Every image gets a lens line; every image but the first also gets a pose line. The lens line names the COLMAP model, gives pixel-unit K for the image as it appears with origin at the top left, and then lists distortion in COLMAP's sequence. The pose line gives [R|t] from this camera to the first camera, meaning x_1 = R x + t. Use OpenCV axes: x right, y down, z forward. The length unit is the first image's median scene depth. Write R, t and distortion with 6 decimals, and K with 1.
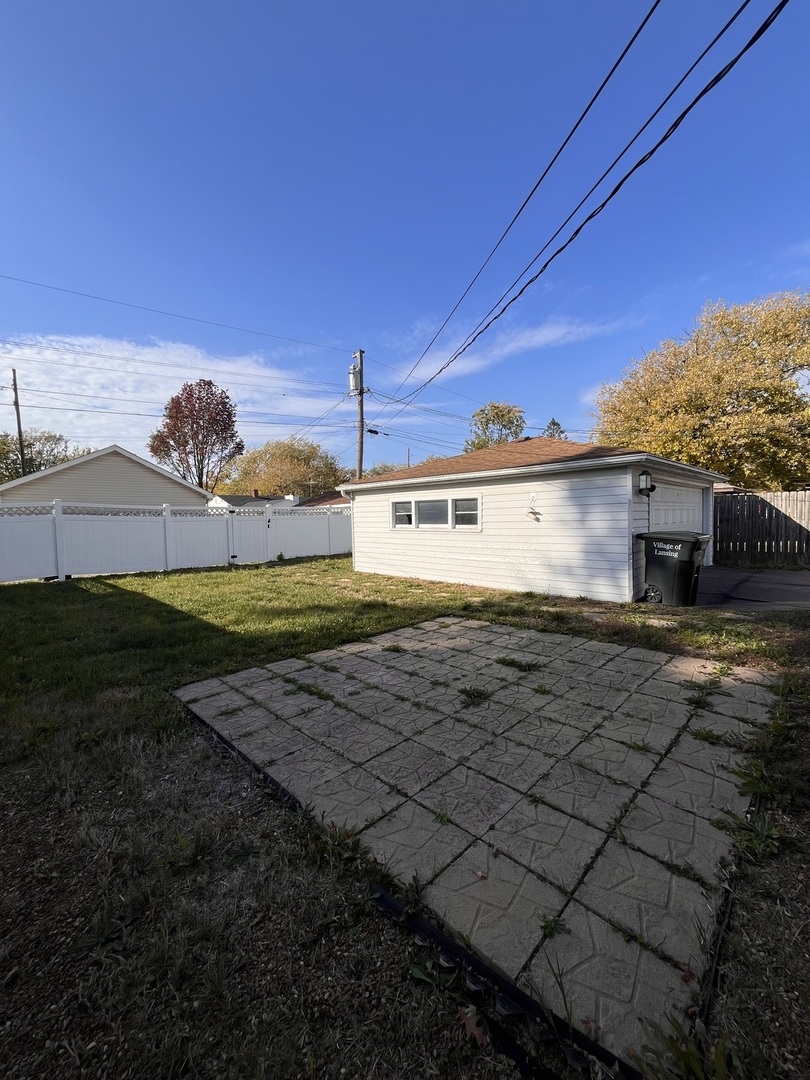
lens RADIAL K [[434.7, 0, 407.5], [0, 434.7, 539.7], [0, 0, 1]] dist [0.000028, 0.000032]
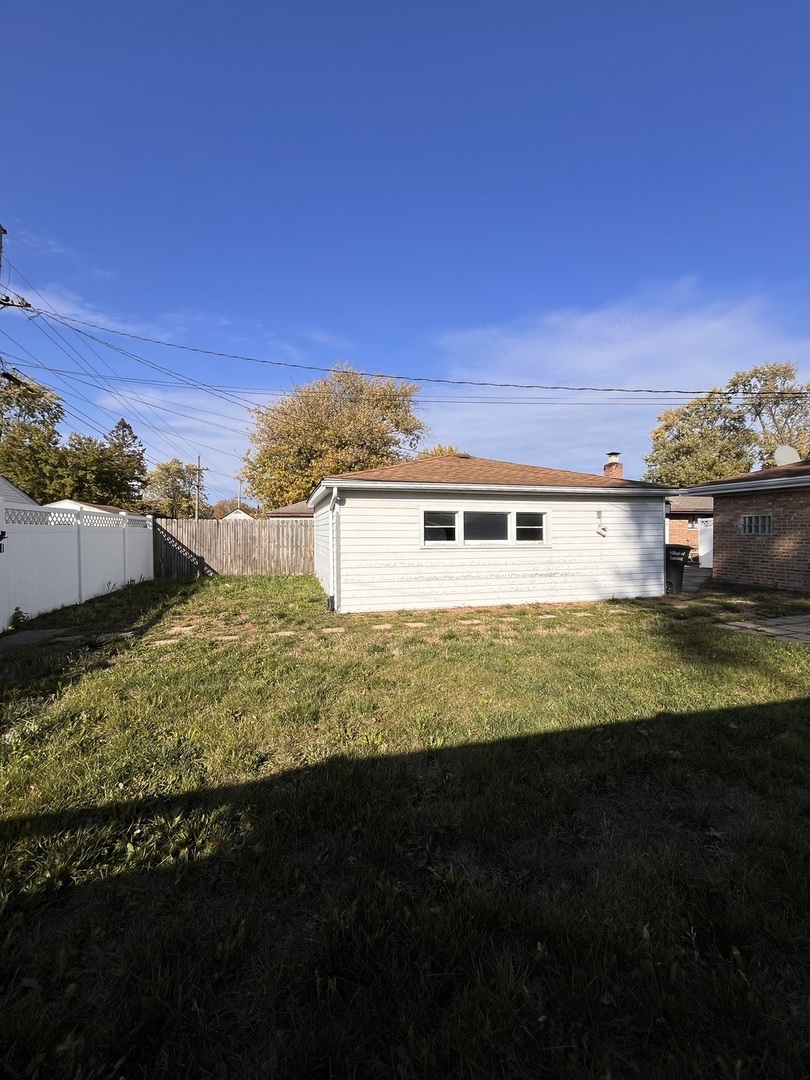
lens RADIAL K [[434.7, 0, 406.4], [0, 434.7, 535.9], [0, 0, 1]] dist [0.000028, 0.000032]
pose [[0.497772, 0.001483, 0.867307, -0.810190], [0.037231, 0.999040, -0.023076, -0.031493], [-0.866509, 0.043777, 0.497239, 0.752792]]
